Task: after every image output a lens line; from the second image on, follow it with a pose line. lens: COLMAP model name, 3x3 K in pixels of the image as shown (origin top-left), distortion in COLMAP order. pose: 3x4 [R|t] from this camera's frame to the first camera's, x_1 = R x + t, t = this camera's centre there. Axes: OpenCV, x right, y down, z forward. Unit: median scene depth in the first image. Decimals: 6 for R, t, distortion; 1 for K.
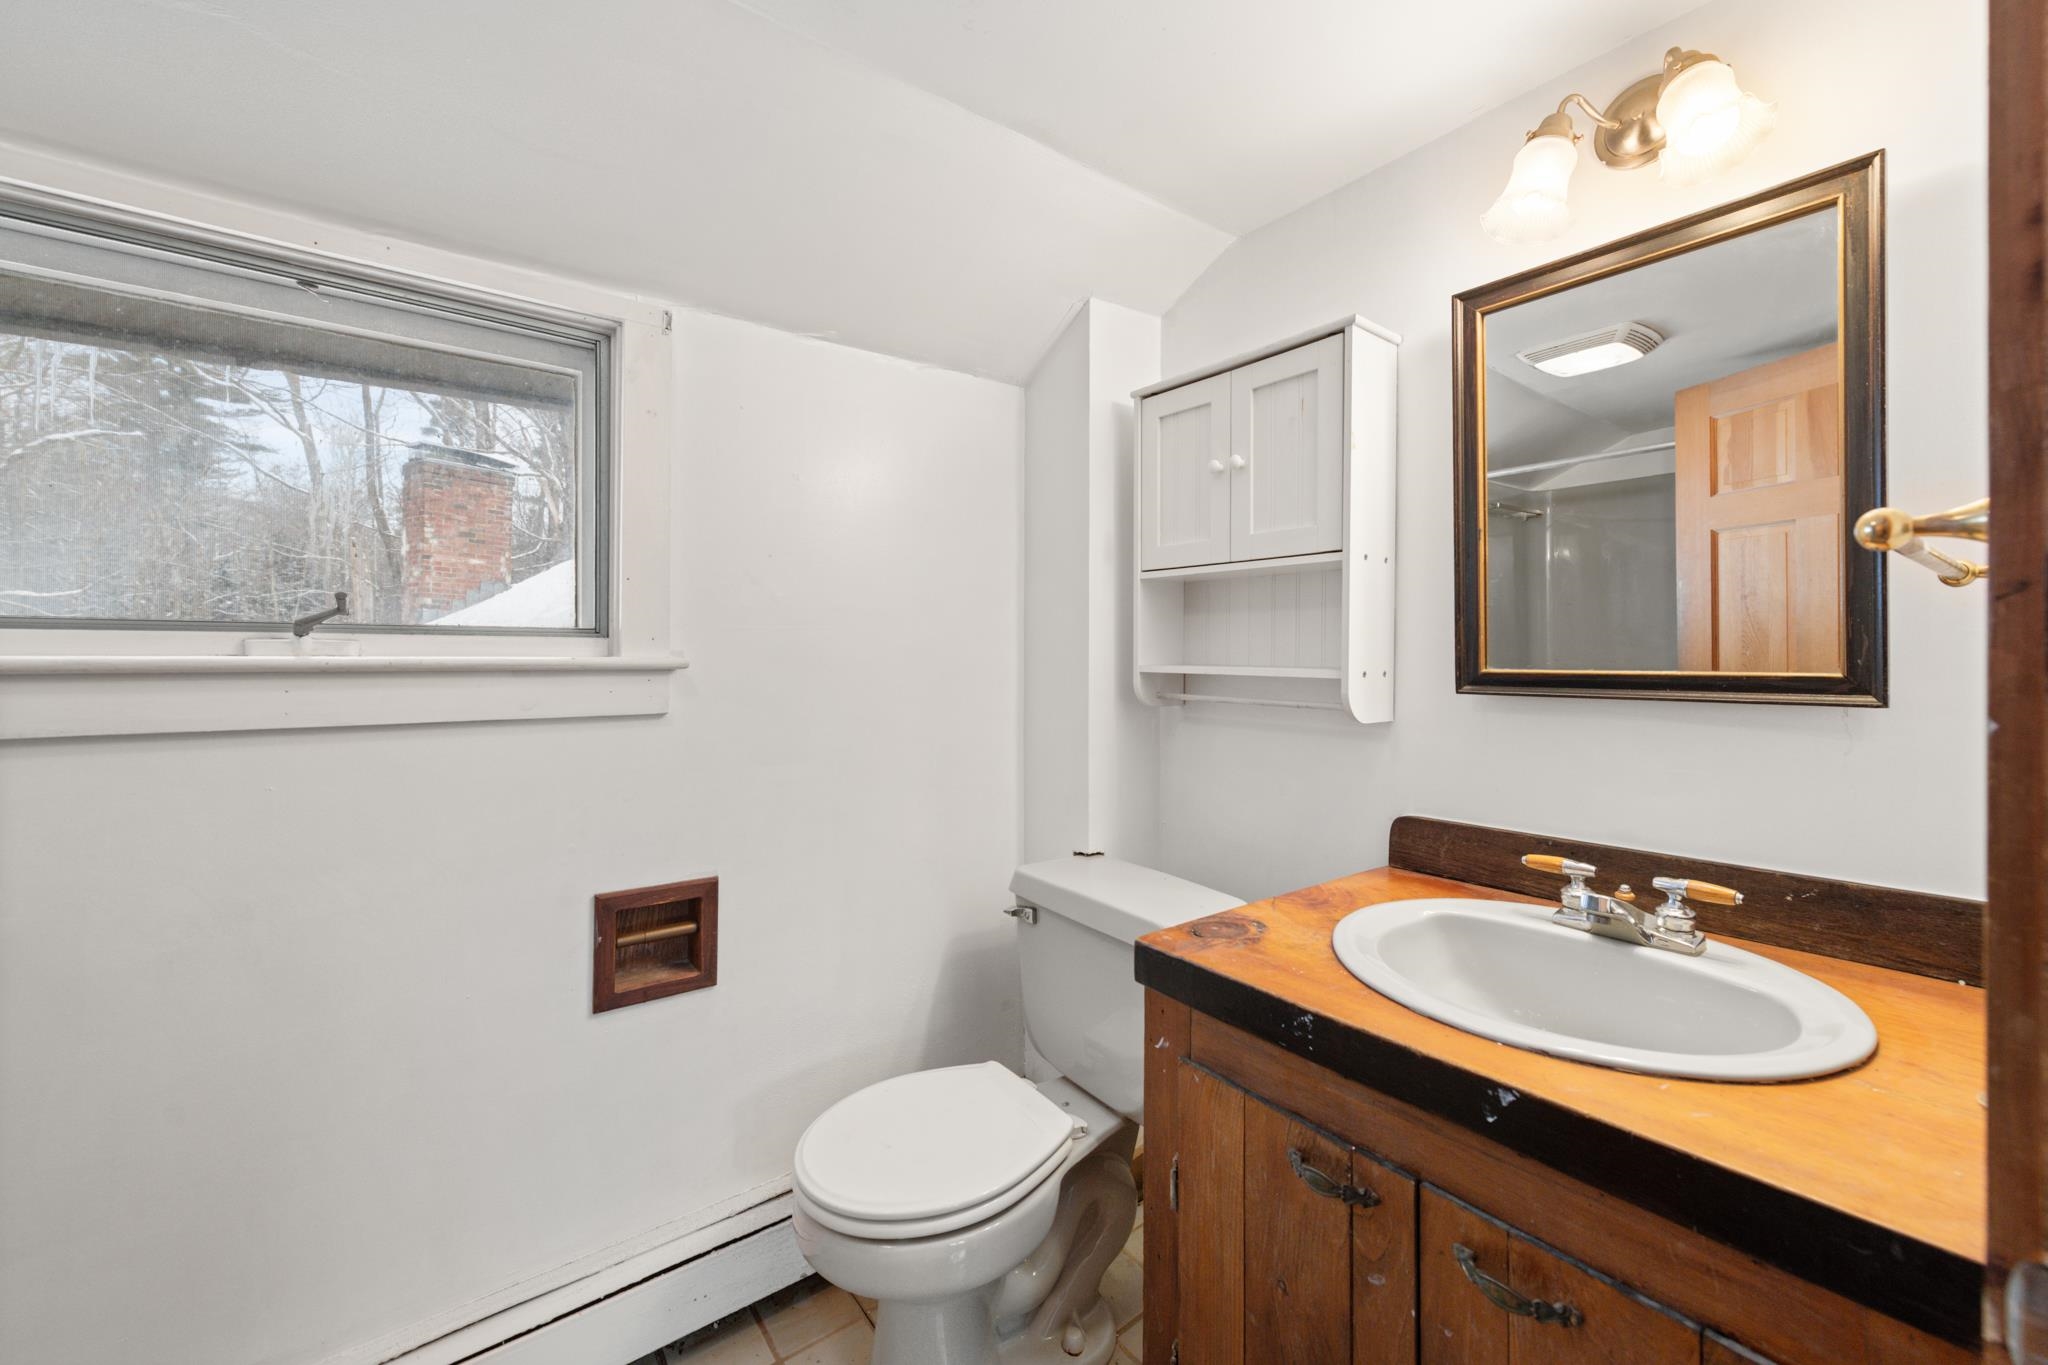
lens RADIAL K [[794.0, 0, 1035.6], [0, 794.0, 671.7], [0, 0, 1]] dist [0.000479, -0.000443]
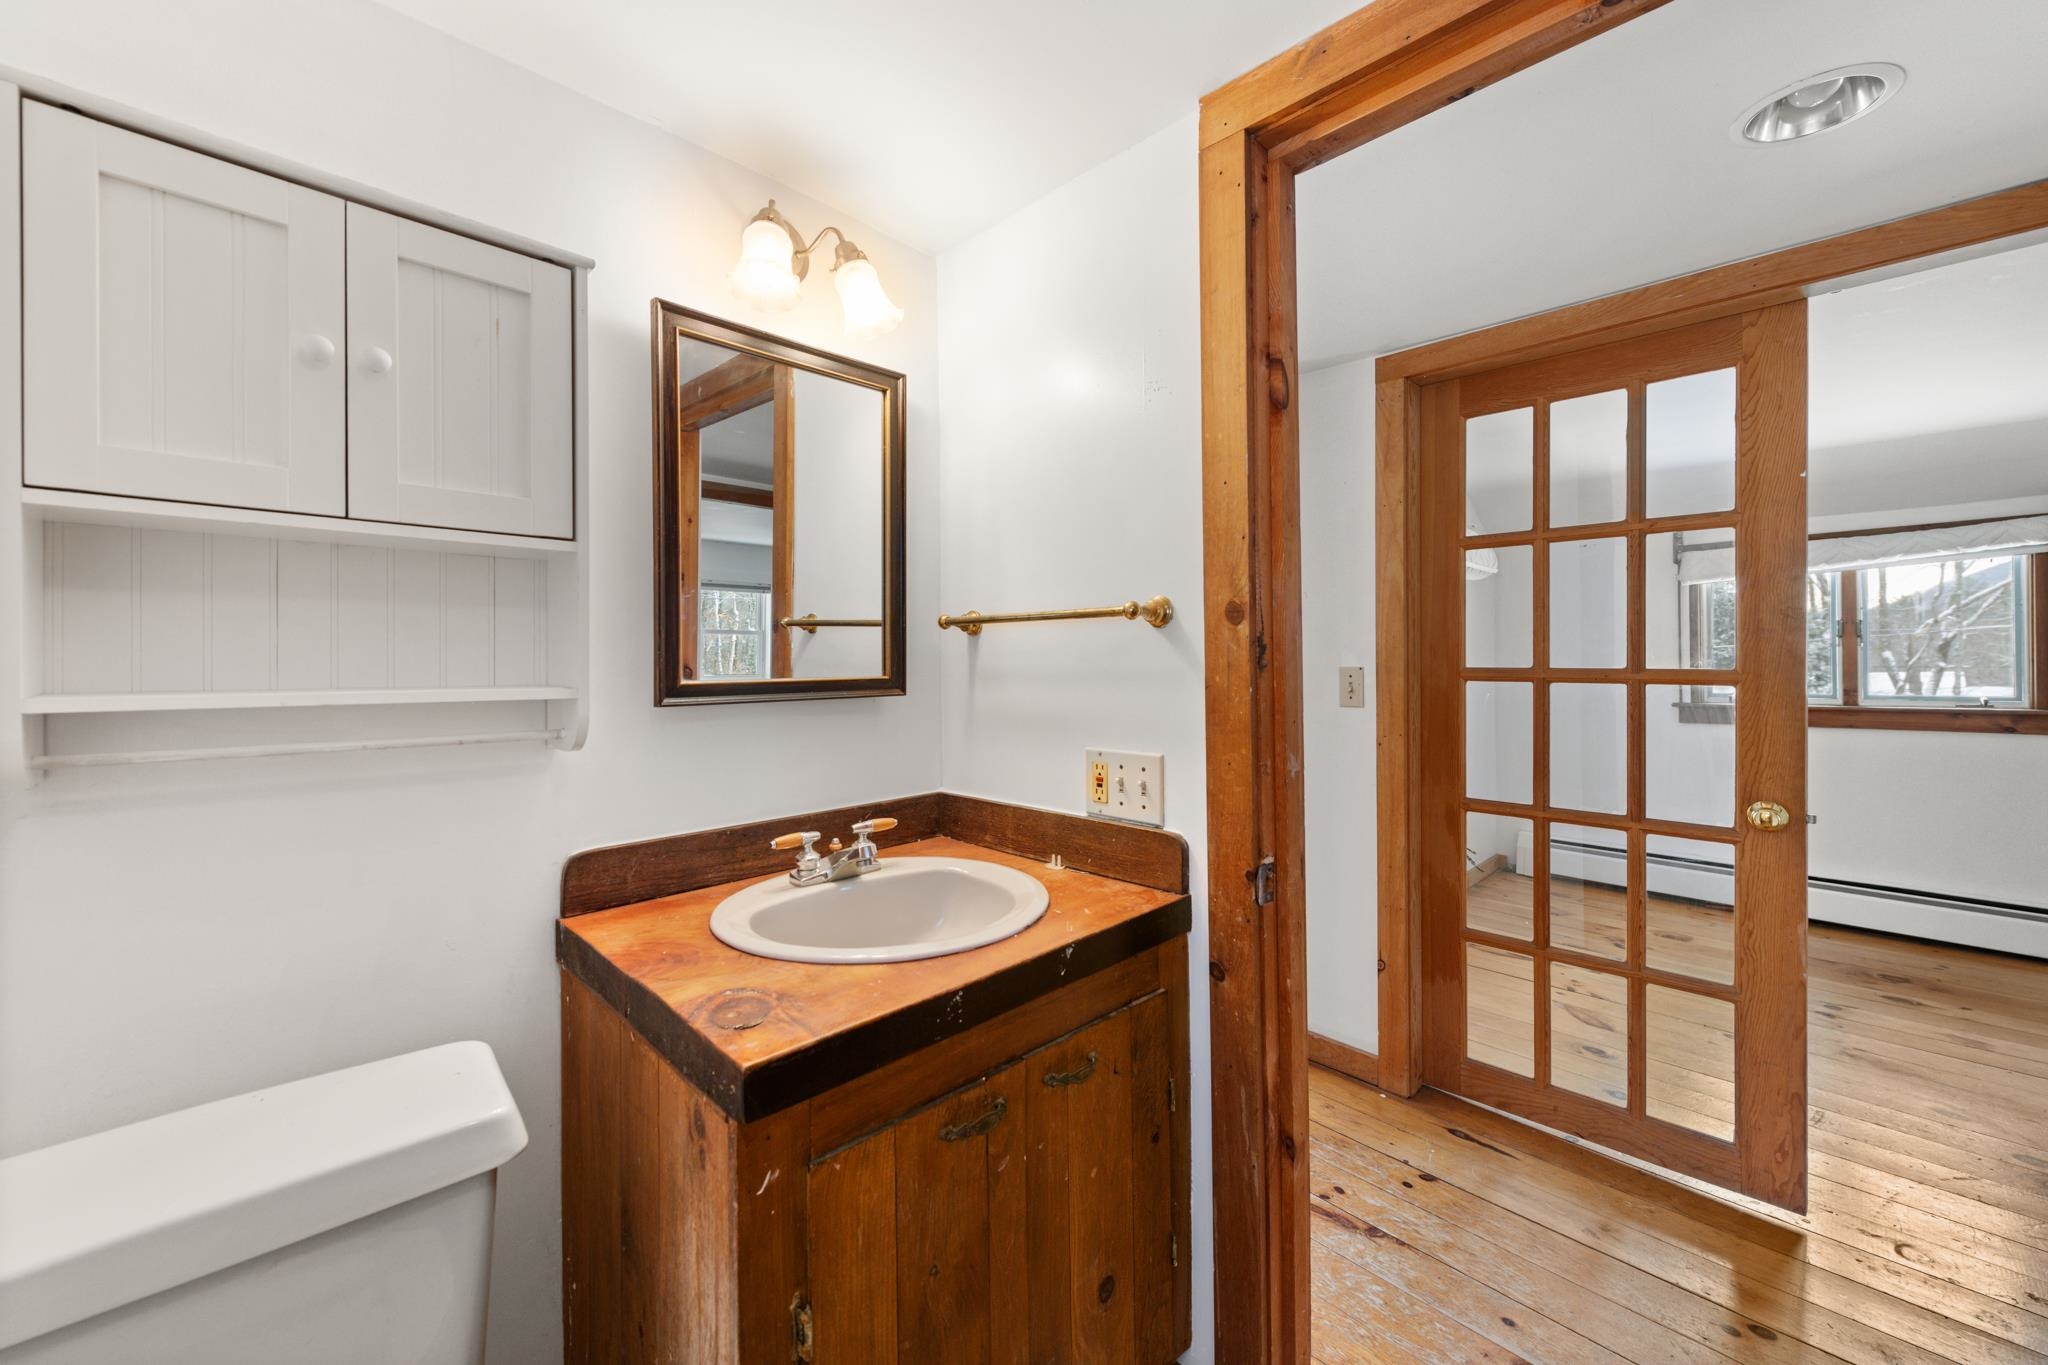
lens RADIAL K [[794.0, 0, 1035.6], [0, 794.0, 671.7], [0, 0, 1]] dist [0.000479, -0.000443]
pose [[-0.118449, -0.015980, 0.992832, -0.639204], [0.025496, 0.999492, 0.019129, -0.029117], [-0.992633, 0.027579, -0.117981, 0.845314]]
